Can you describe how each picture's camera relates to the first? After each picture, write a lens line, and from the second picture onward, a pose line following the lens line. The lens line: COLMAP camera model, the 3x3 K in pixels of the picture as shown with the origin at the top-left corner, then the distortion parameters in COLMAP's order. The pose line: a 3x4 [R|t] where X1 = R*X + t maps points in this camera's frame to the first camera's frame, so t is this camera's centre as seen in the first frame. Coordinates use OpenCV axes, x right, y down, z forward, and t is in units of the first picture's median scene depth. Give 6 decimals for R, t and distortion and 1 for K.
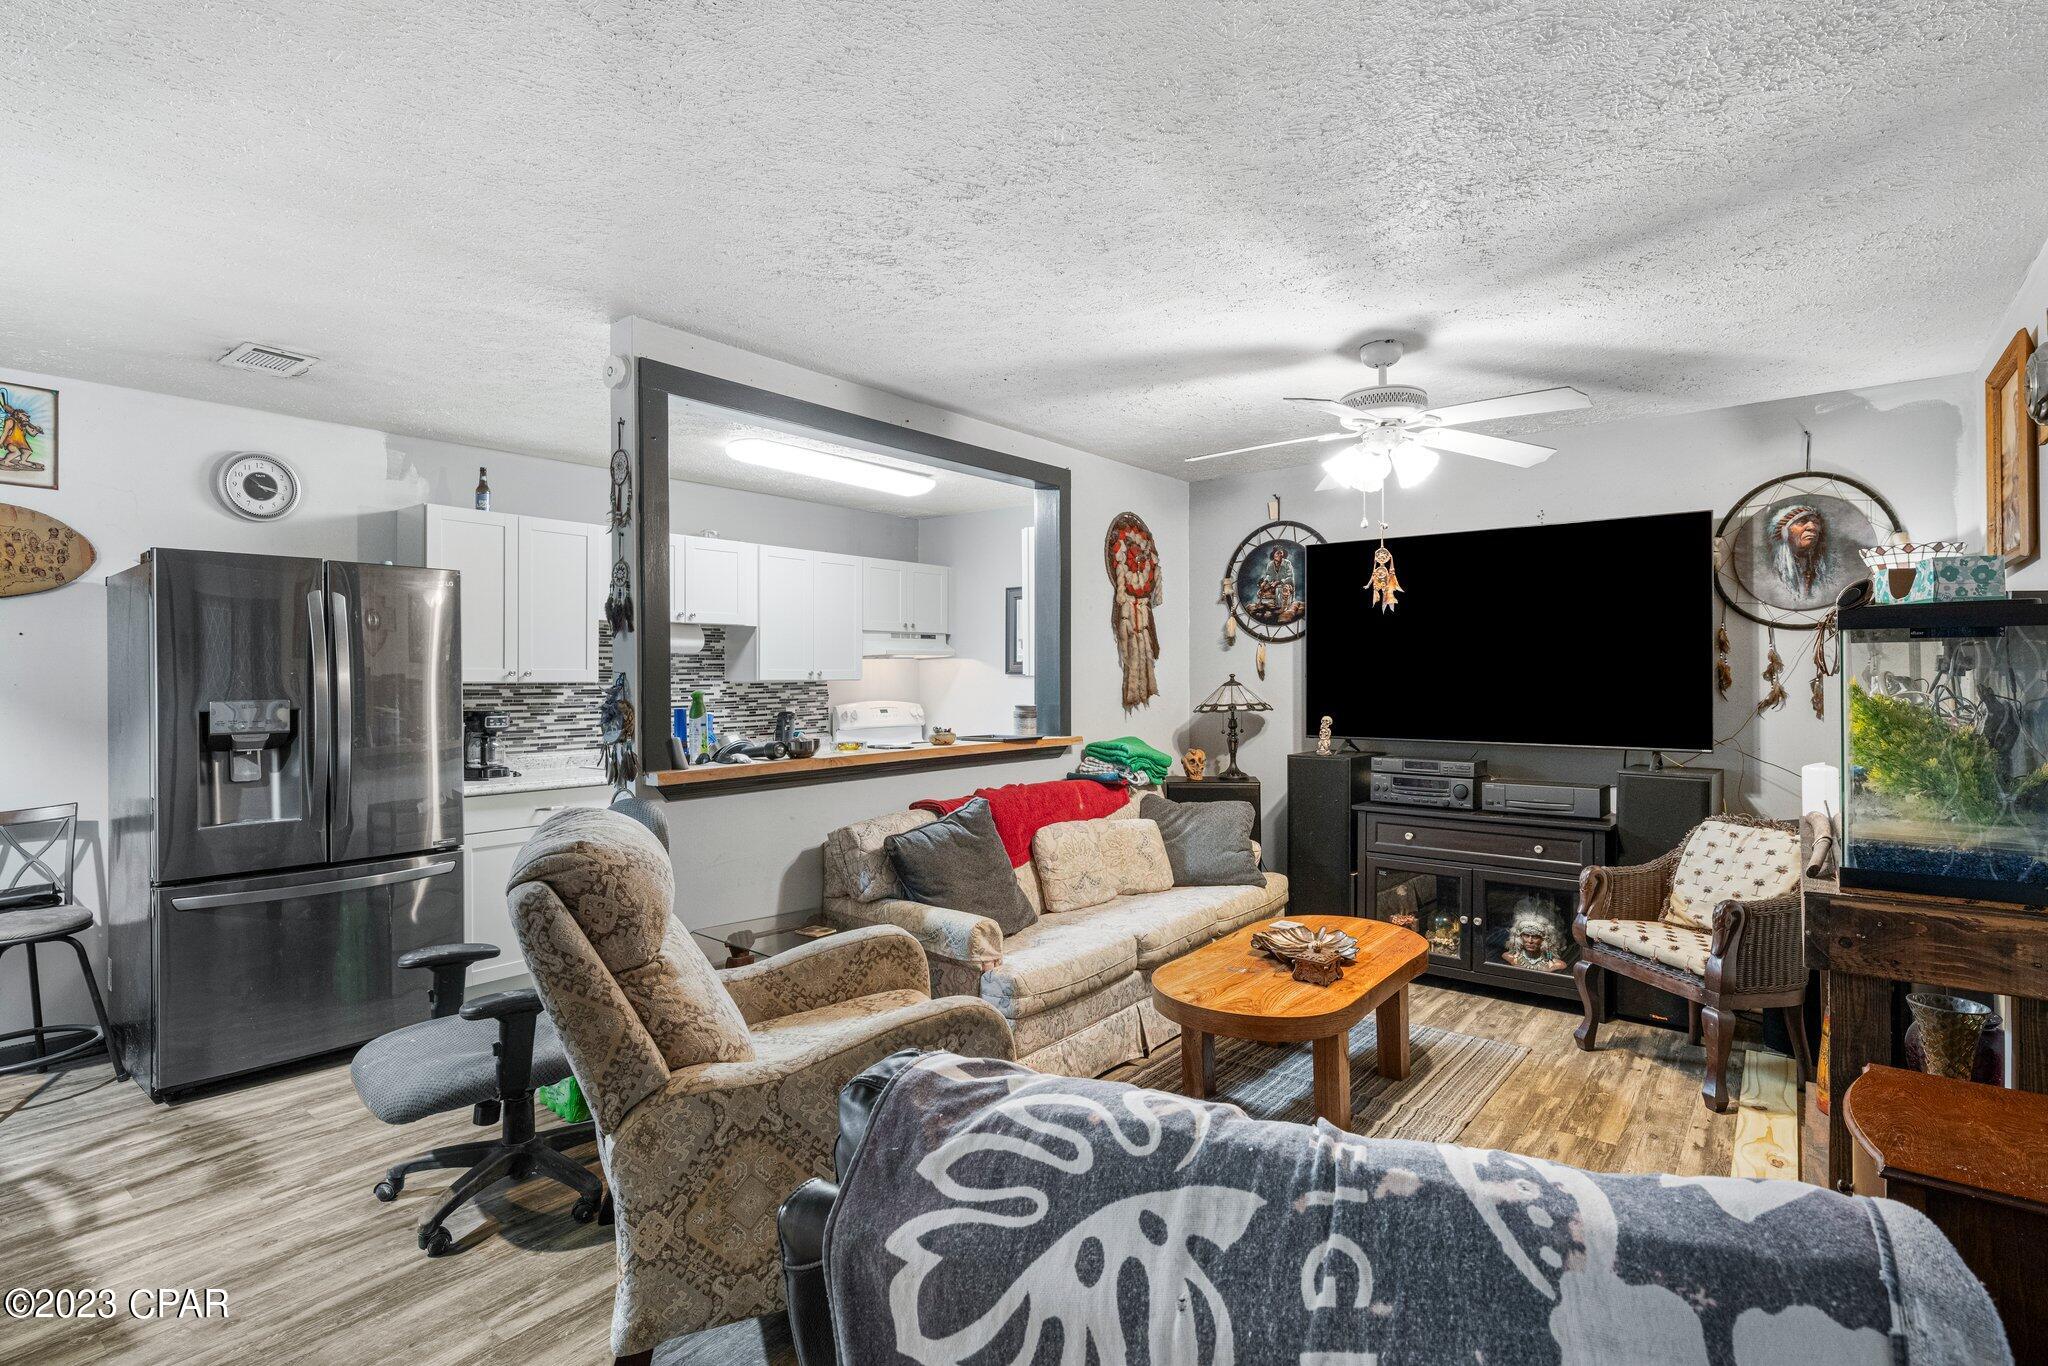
lens RADIAL K [[1004.0, 0, 1031.7], [0, 1004.0, 675.7], [0, 0, 1]] dist [0.003544, 0.000480]
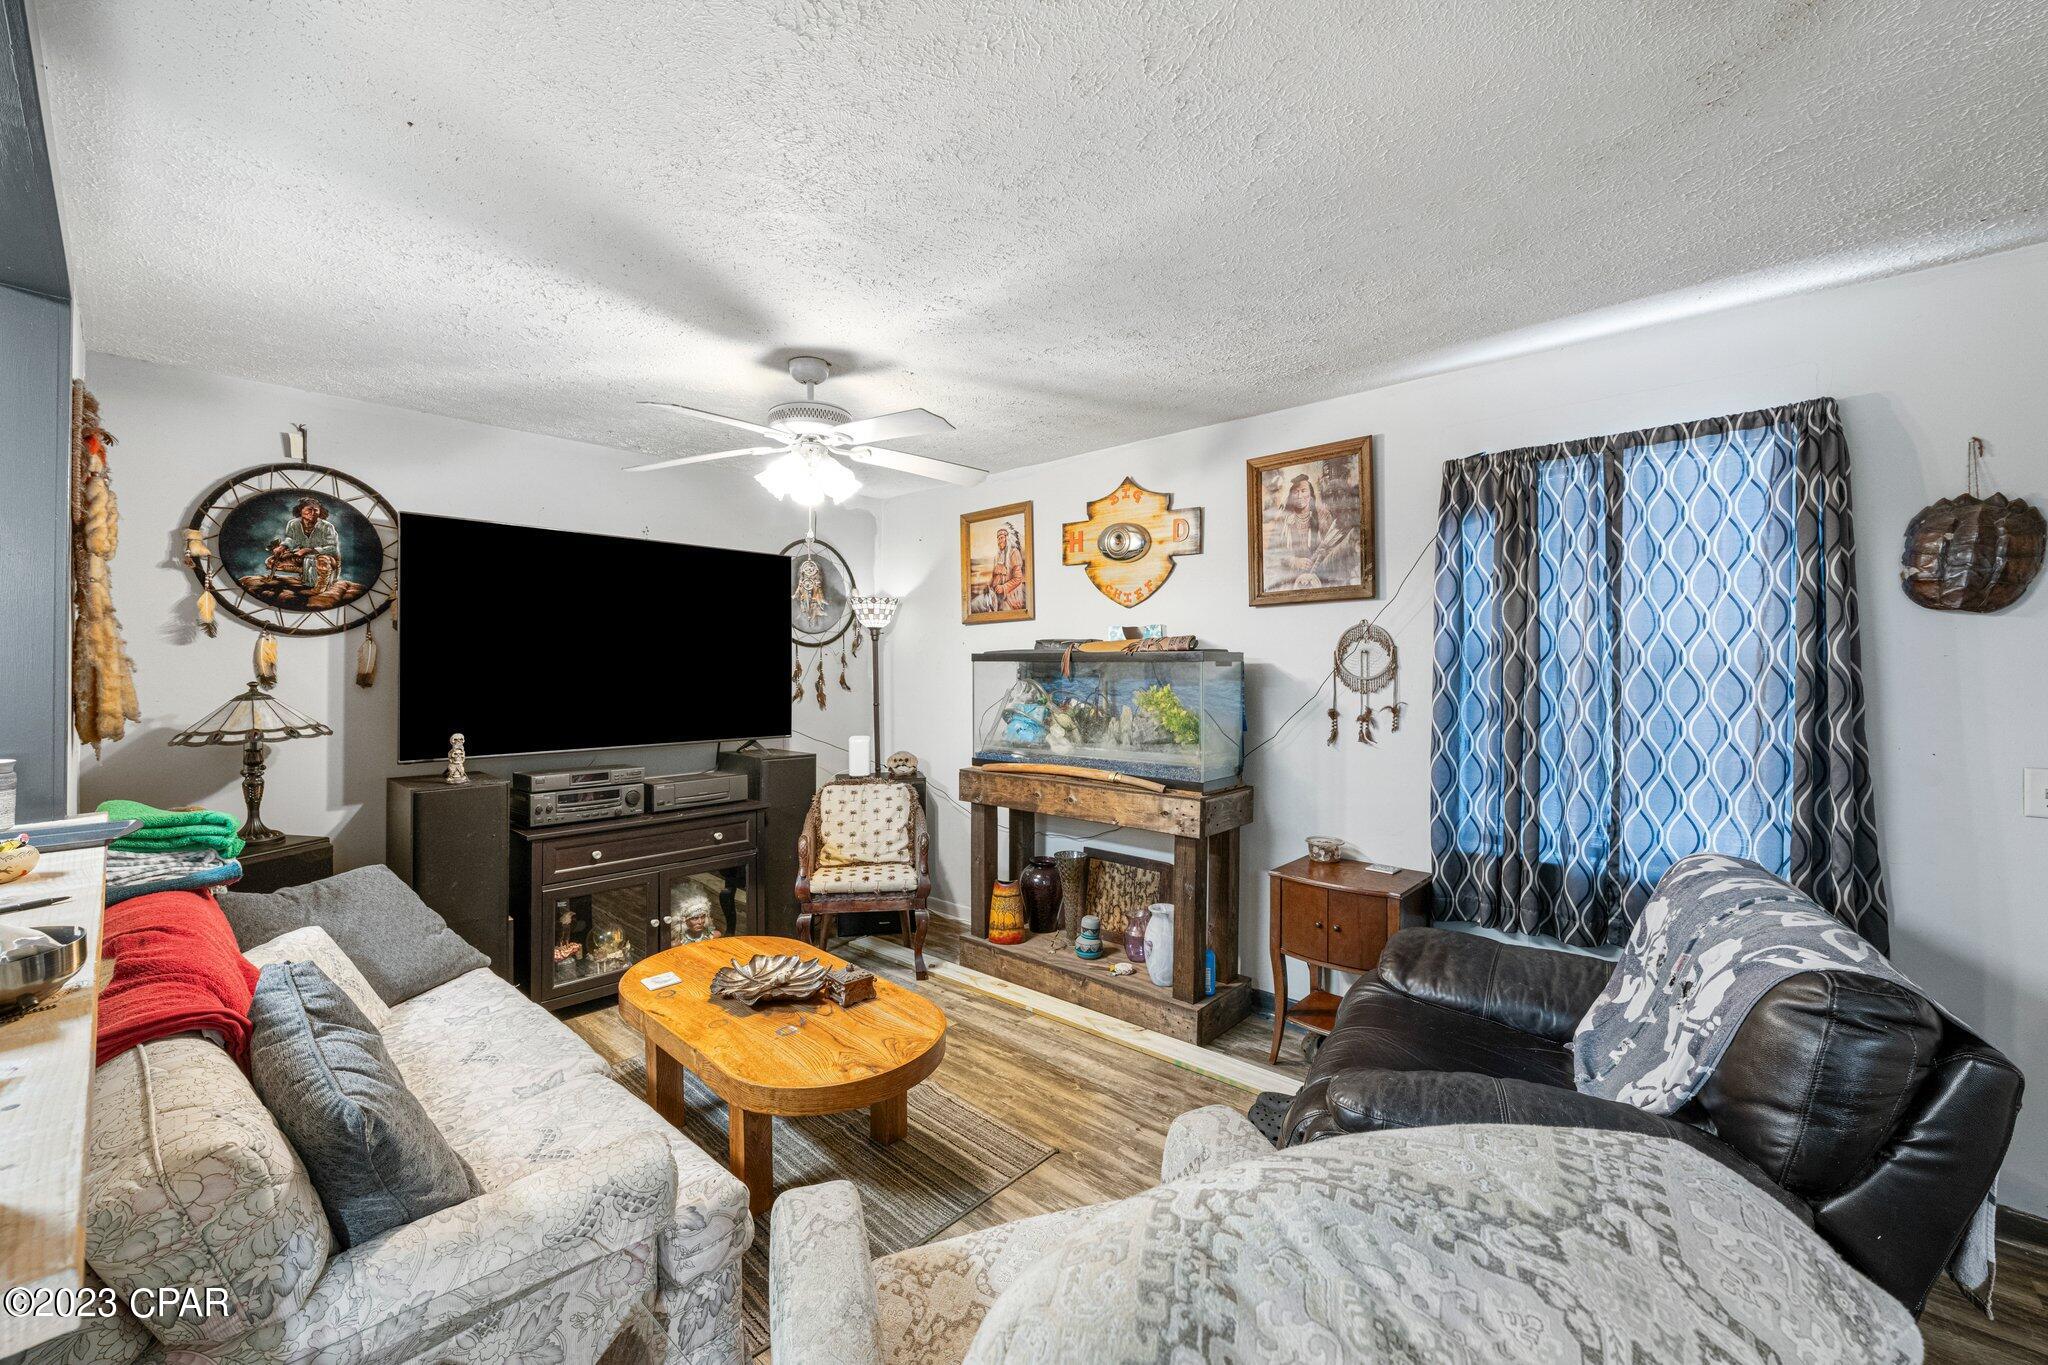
lens RADIAL K [[823.1, 0, 1025.5], [0, 823.1, 666.4], [0, 0, 1]] dist [0.000993, 0.000237]
pose [[0.062620, 0.002045, 0.998035, -0.345039], [-0.002411, 0.999995, -0.001898, -0.013559], [-0.998035, -0.002288, 0.062624, 0.531952]]
